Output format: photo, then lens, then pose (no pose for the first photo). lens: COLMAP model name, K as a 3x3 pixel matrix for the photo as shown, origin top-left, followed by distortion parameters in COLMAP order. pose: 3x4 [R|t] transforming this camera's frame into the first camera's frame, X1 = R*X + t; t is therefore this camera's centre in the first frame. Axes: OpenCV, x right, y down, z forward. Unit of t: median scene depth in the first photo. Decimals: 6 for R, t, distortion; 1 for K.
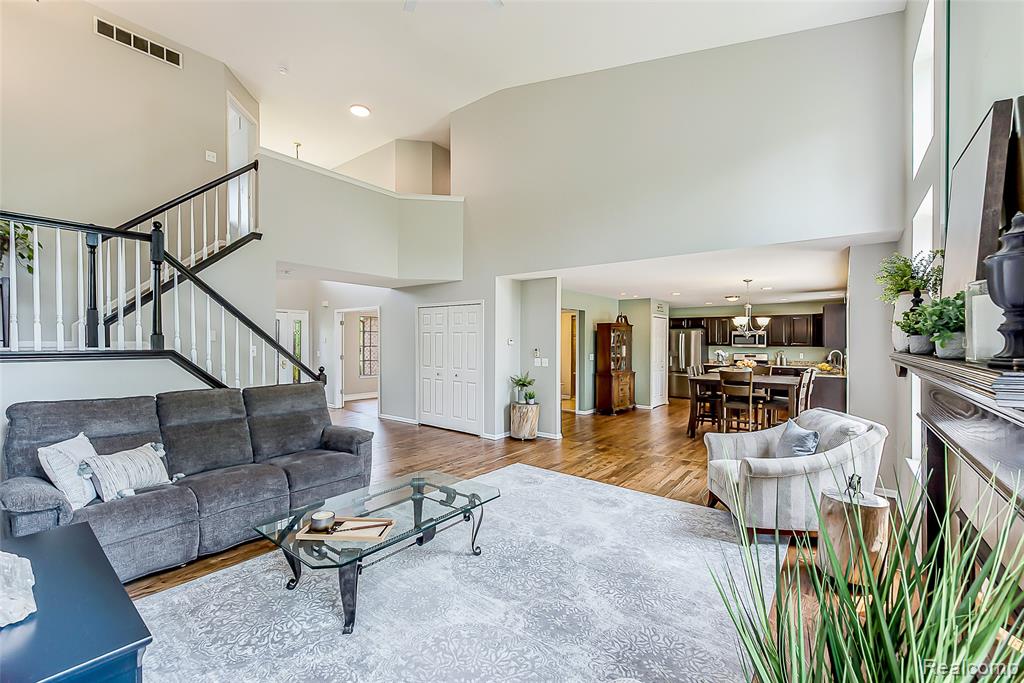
lens RADIAL K [[409.8, 0, 501.6], [0, 409.8, 345.4], [0, 0, 1]] dist [0.023128, -0.000135]
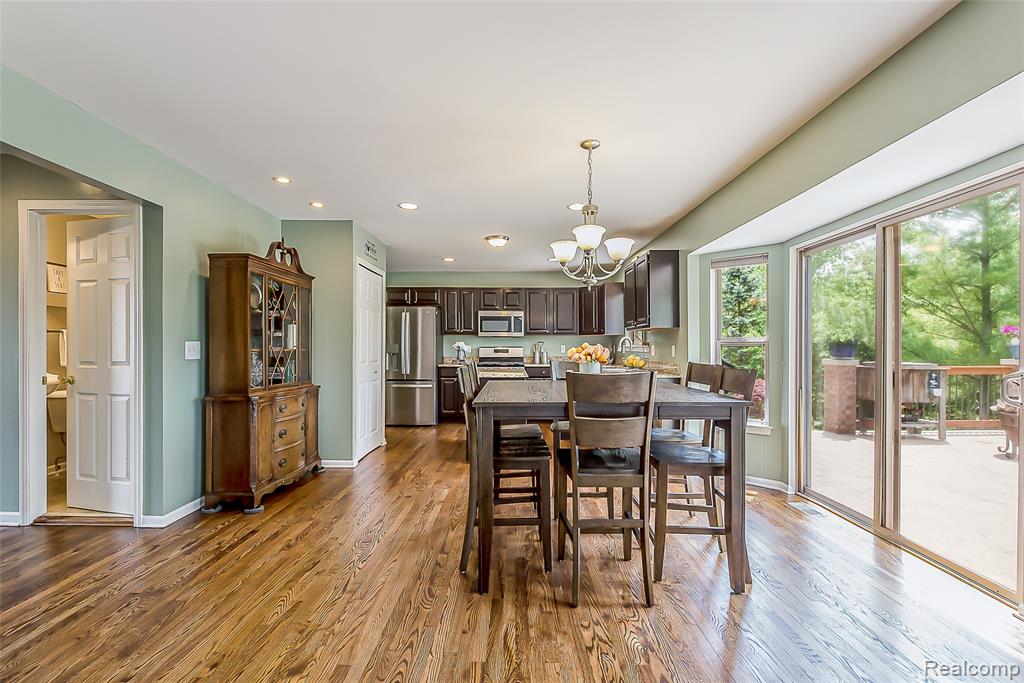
lens RADIAL K [[444.0, 0, 505.7], [0, 444.0, 346.1], [0, 0, 1]] dist [-0.020445, -0.000373]
pose [[0.765429, 0.001840, 0.643517, 0.163202], [0.004313, 0.999959, -0.007990, 0.025176], [-0.643506, 0.008891, 0.765390, 0.479200]]
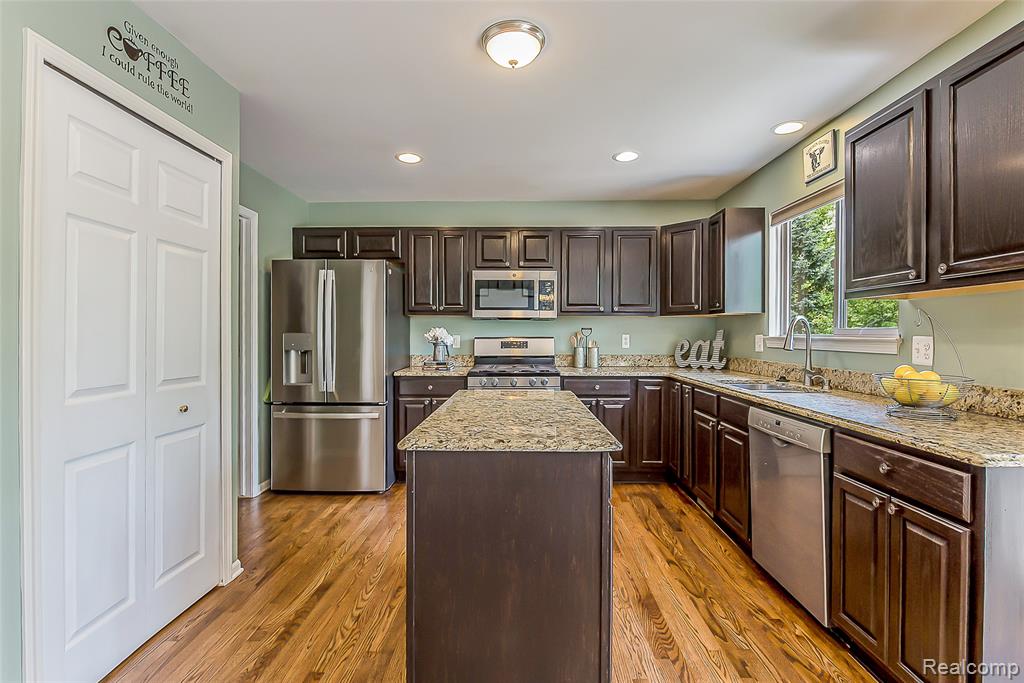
lens RADIAL K [[426.5, 0, 508.4], [0, 426.5, 337.0], [0, 0, 1]] dist [-0.005695, 0.001548]
pose [[0.787534, -0.006008, 0.616242, 0.384942], [0.003341, 0.999979, 0.005479, 0.018073], [-0.616262, -0.002256, 0.787538, 0.742405]]
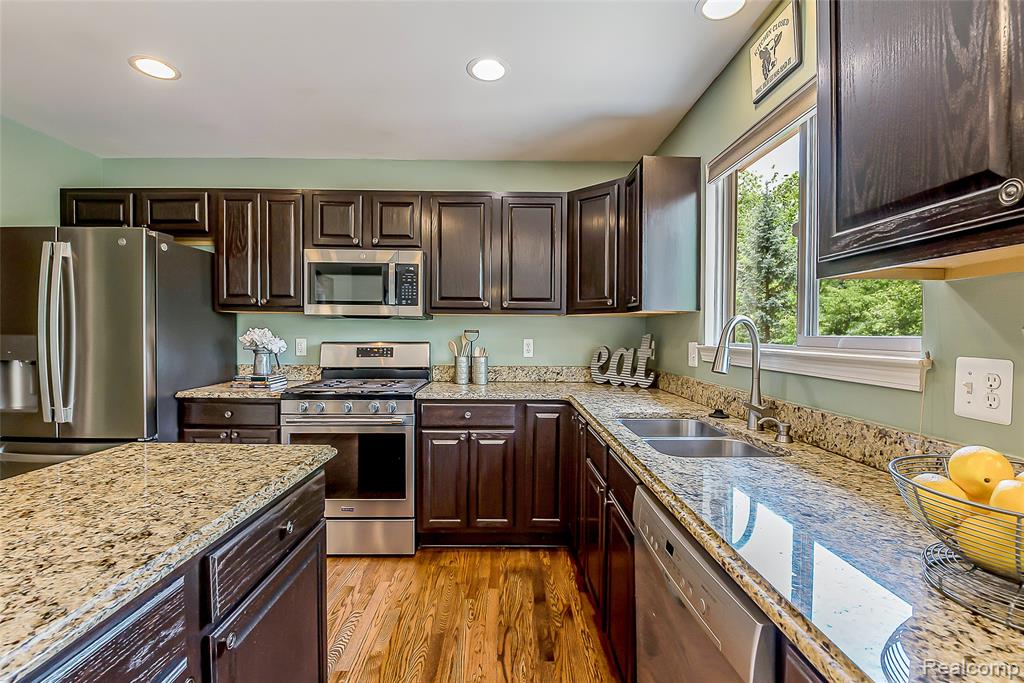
lens RADIAL K [[426.5, 0, 491.0], [0, 426.5, 336.1], [0, 0, 1]] dist [-0.005695, 0.001548]
pose [[0.773780, -0.000938, 0.633453, 0.506429], [-0.002881, 0.999983, 0.005001, 0.014854], [-0.633447, -0.005695, 0.773765, 0.772428]]
